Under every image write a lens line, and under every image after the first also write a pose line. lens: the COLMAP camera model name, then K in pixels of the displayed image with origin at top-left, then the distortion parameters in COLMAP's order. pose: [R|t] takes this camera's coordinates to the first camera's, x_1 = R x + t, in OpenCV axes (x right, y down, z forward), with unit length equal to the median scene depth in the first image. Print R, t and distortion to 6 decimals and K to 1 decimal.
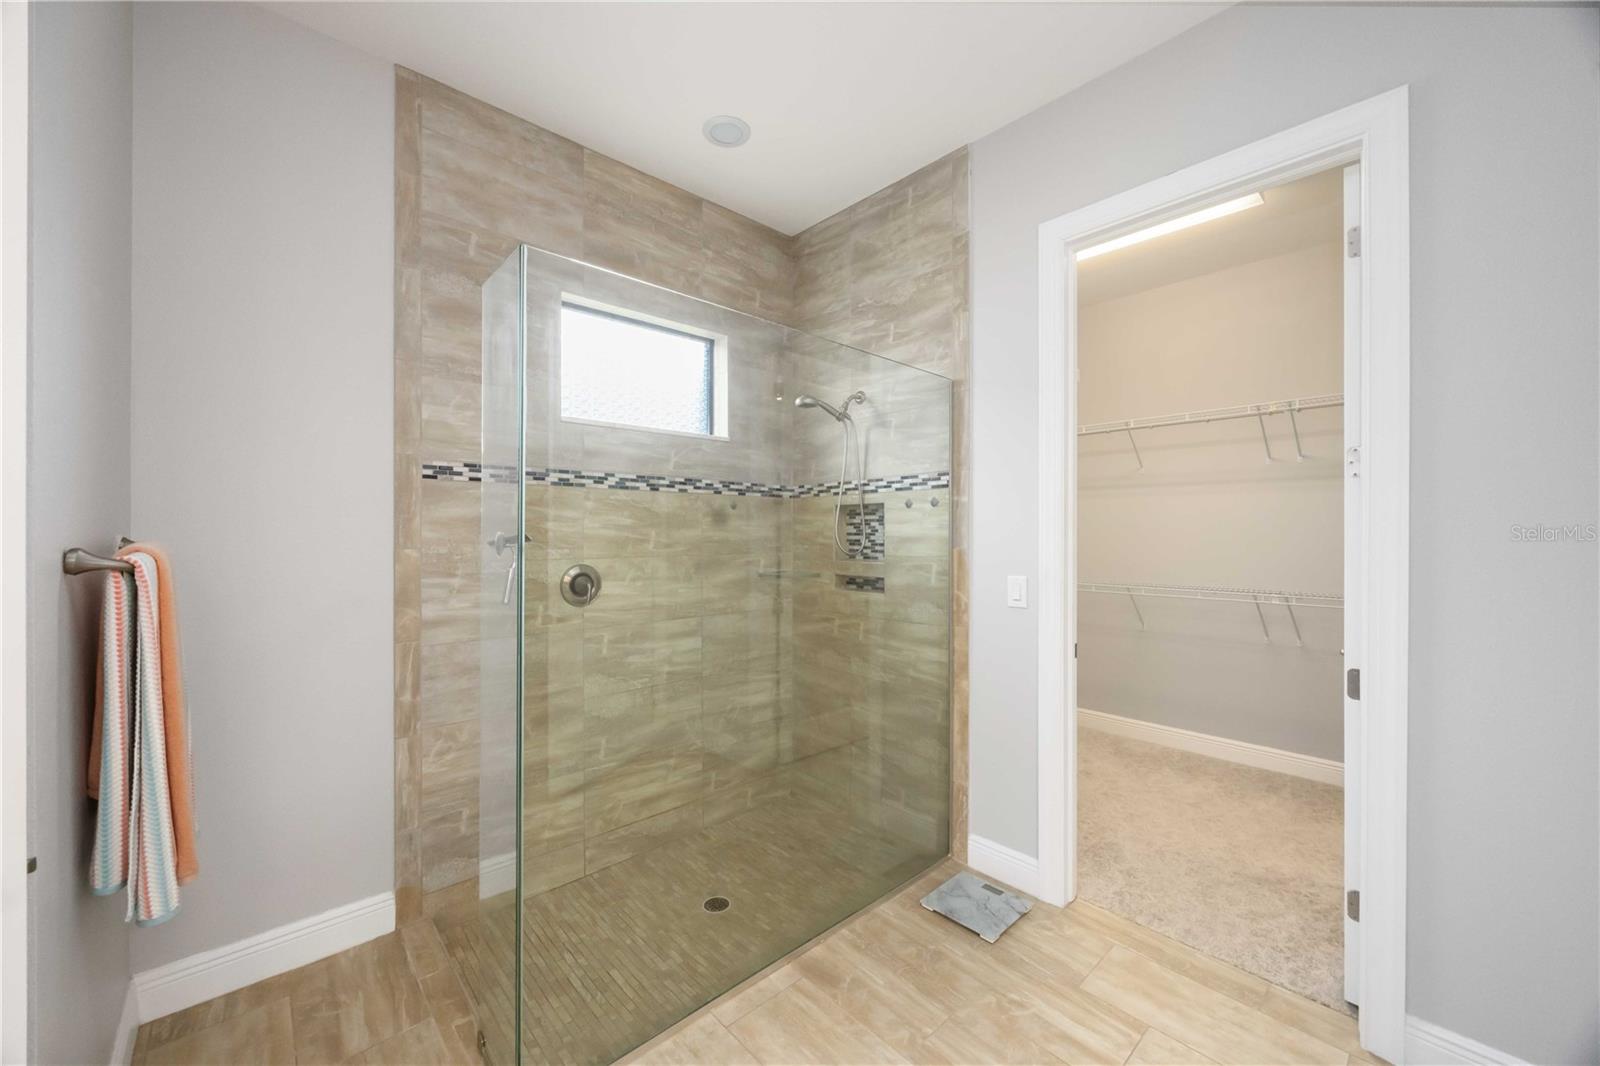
lens RADIAL K [[610.6, 0, 793.0], [0, 610.6, 531.4], [0, 0, 1]] dist [-0.000894, 0.000137]
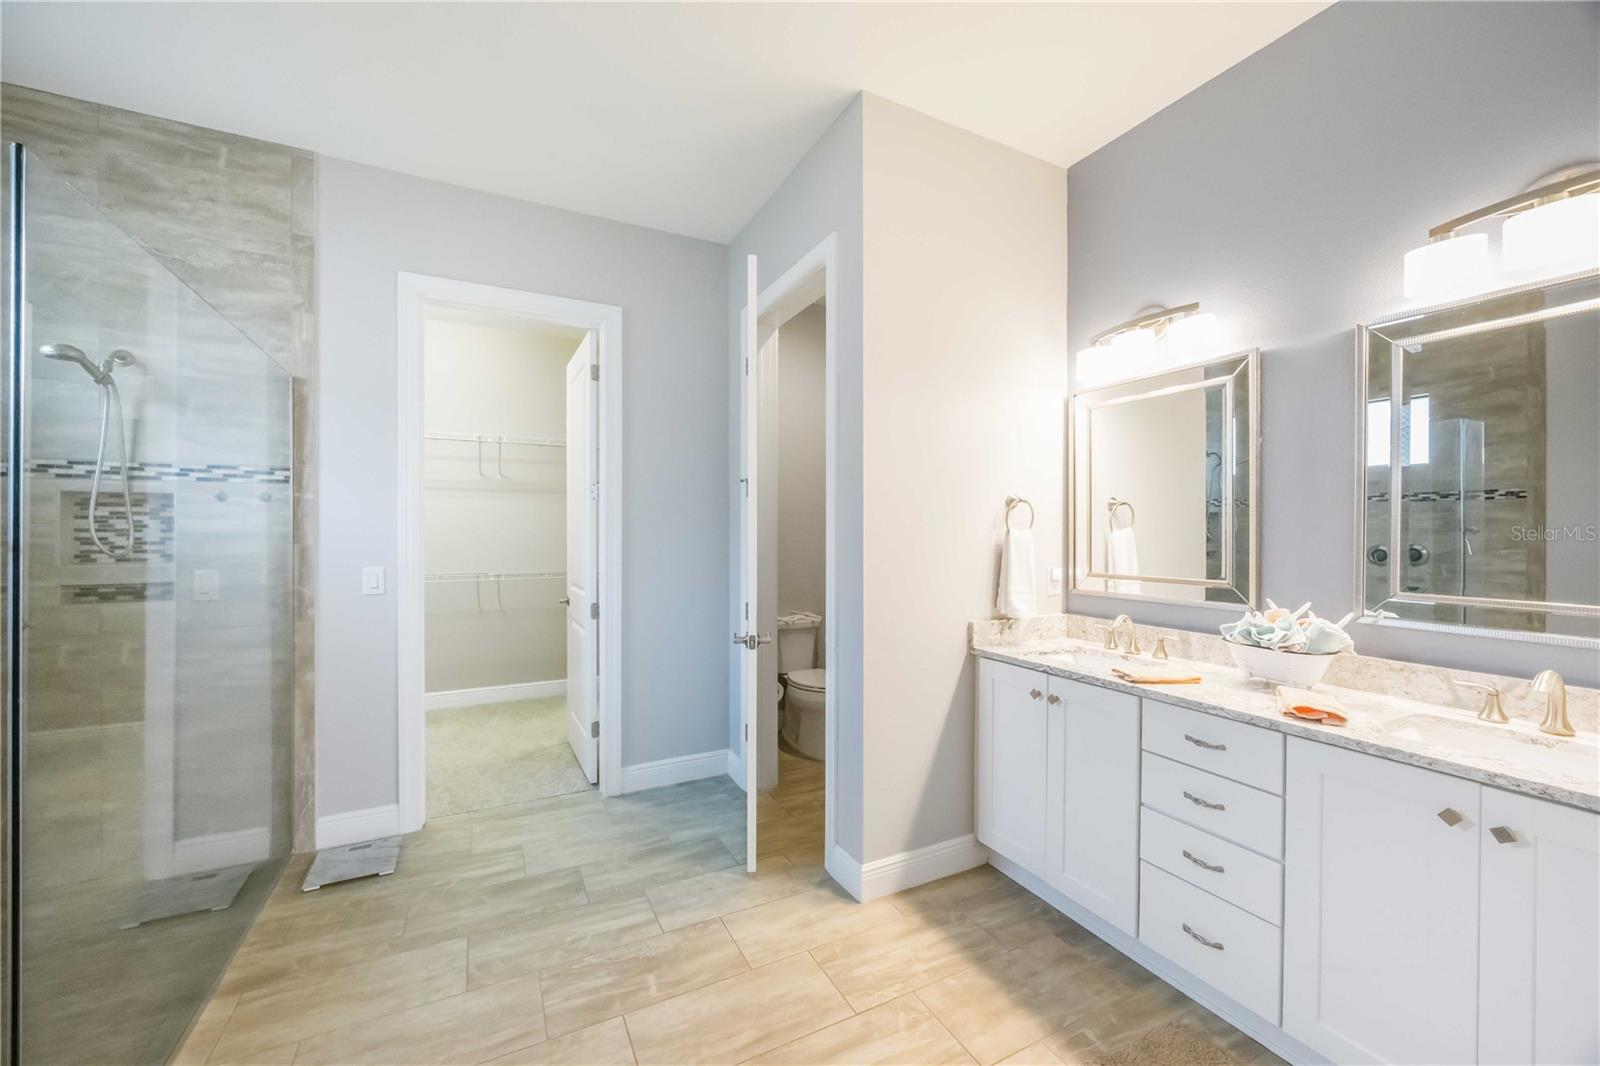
lens RADIAL K [[617.2, 0, 793.3], [0, 617.2, 535.0], [0, 0, 1]] dist [0.000181, 0.000165]
pose [[0.270183, -0.004105, 0.962800, -0.485114], [-0.000325, 0.999990, 0.004355, 0.007440], [-0.962809, -0.001490, 0.270179, -0.061486]]
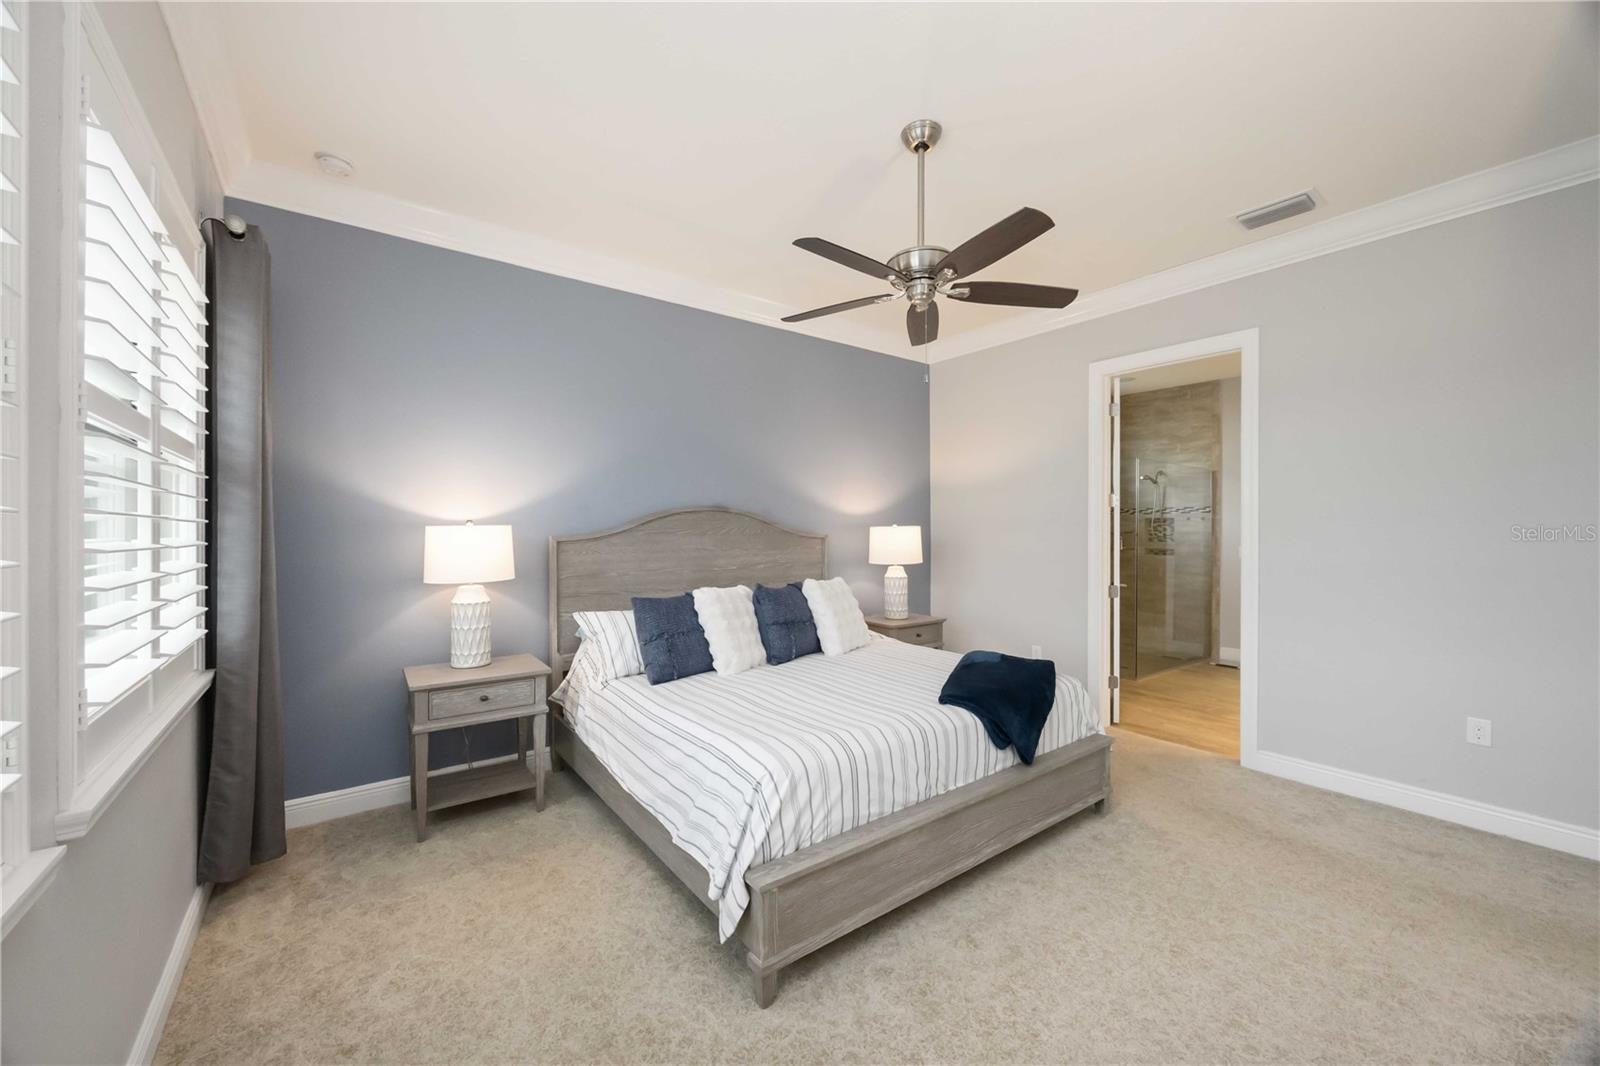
lens RADIAL K [[610.5, 0, 767.9], [0, 610.5, 529.0], [0, 0, 1]] dist [-0.027864, -0.000003]
pose [[0.992241, 0.002322, -0.124304, -1.251323], [-0.002616, 0.999994, -0.002205, 0.006631], [0.124298, 0.002513, 0.992242, -1.697000]]
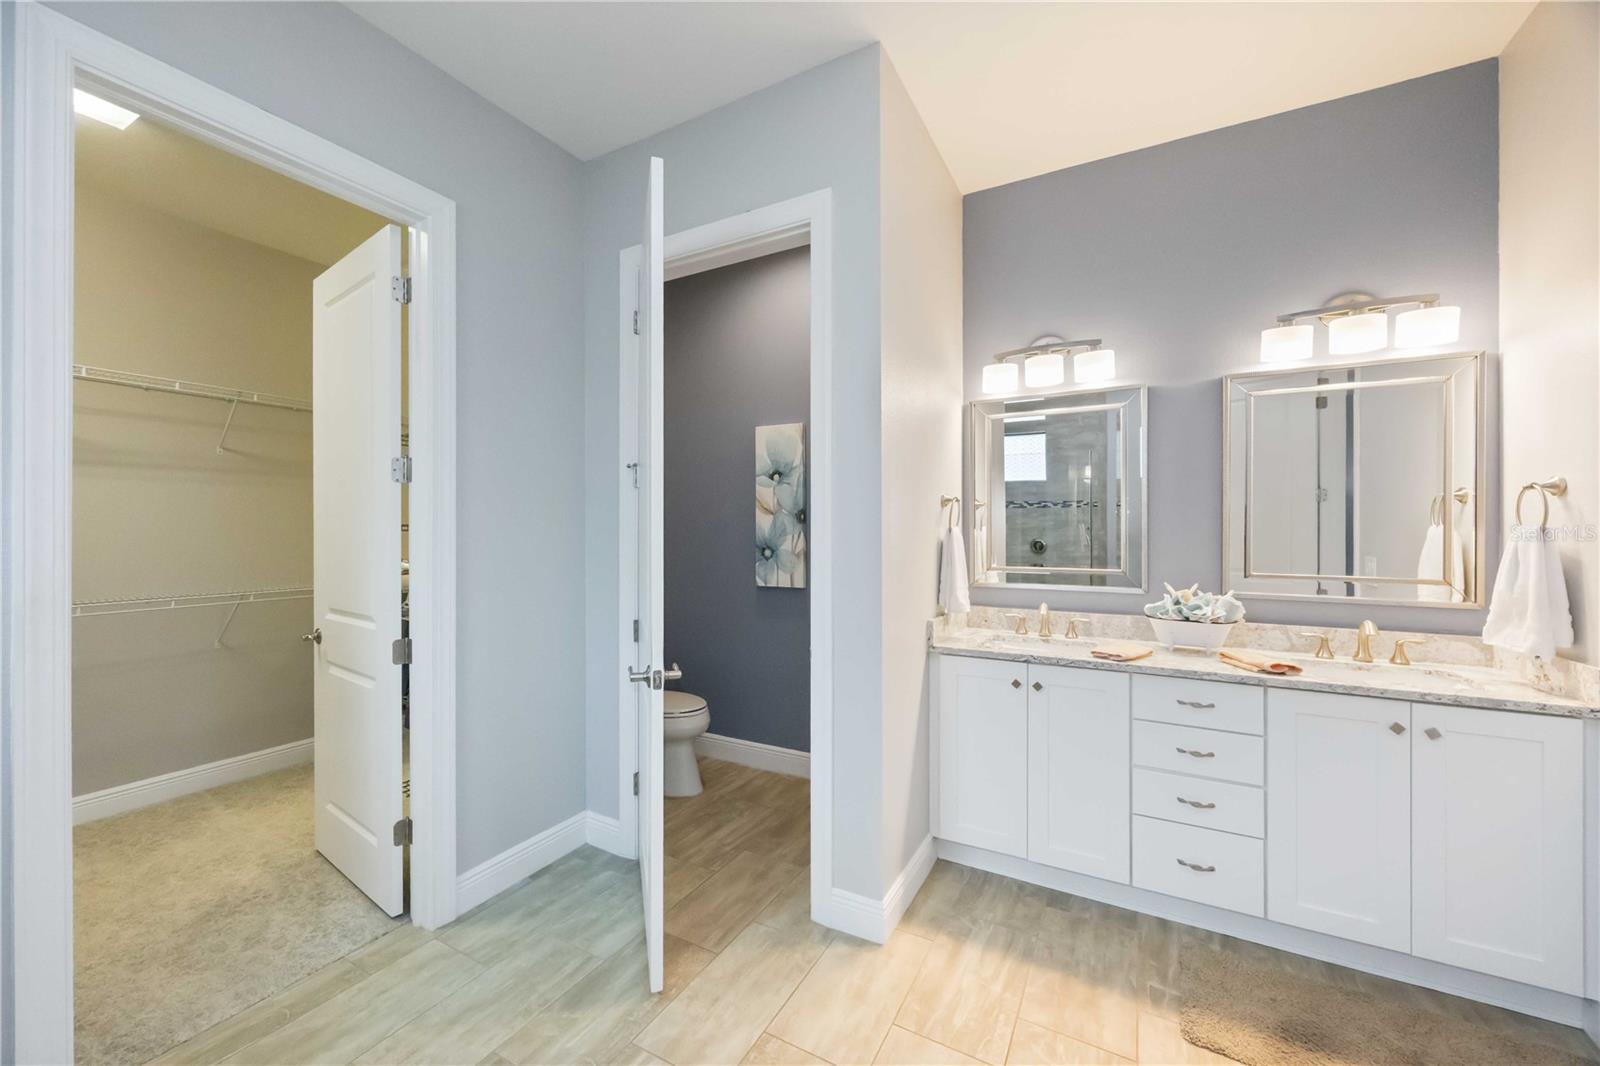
lens RADIAL K [[618.3, 0, 792.2], [0, 618.3, 526.9], [0, 0, 1]] dist [0.000998, 0.000209]
pose [[-0.311118, 0.005587, 0.950355, -0.335043], [0.001622, 0.999984, -0.005348, 0.006336], [-0.950370, -0.000123, -0.311122, 0.429422]]
